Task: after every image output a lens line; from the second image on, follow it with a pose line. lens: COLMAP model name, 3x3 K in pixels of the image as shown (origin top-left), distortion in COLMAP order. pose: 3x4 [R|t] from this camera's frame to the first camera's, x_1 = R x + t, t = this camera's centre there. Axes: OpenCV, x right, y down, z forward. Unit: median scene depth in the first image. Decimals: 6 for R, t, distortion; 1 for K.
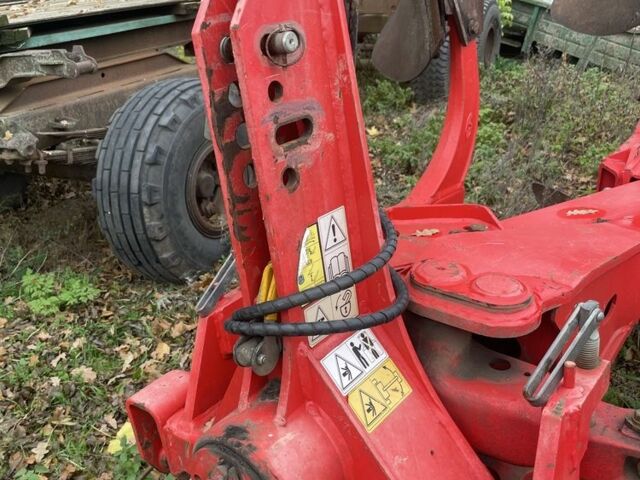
lens RADIAL K [[651.6, 0, 320.0], [0, 651.6, 240.0], [0, 0, 1]] dist [0.097473, -0.154598]
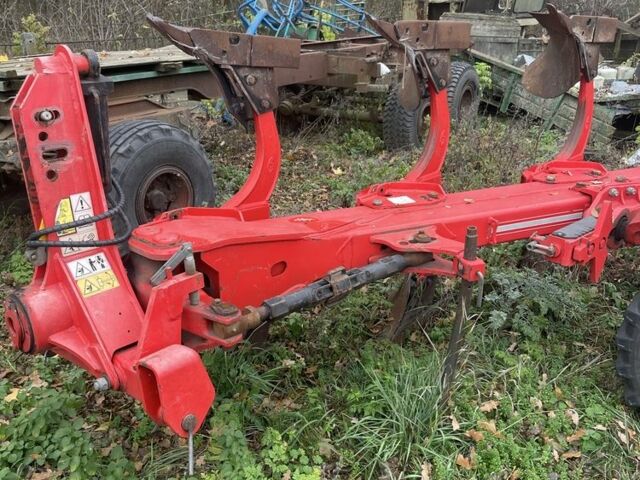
lens RADIAL K [[651.6, 0, 320.0], [0, 651.6, 240.0], [0, 0, 1]] dist [0.097473, -0.154598]
pose [[0.993785, 0.074717, -0.082510, 0.921057], [-0.079507, 0.995239, -0.056370, 0.154940], [0.077905, 0.062580, 0.994995, -0.992508]]
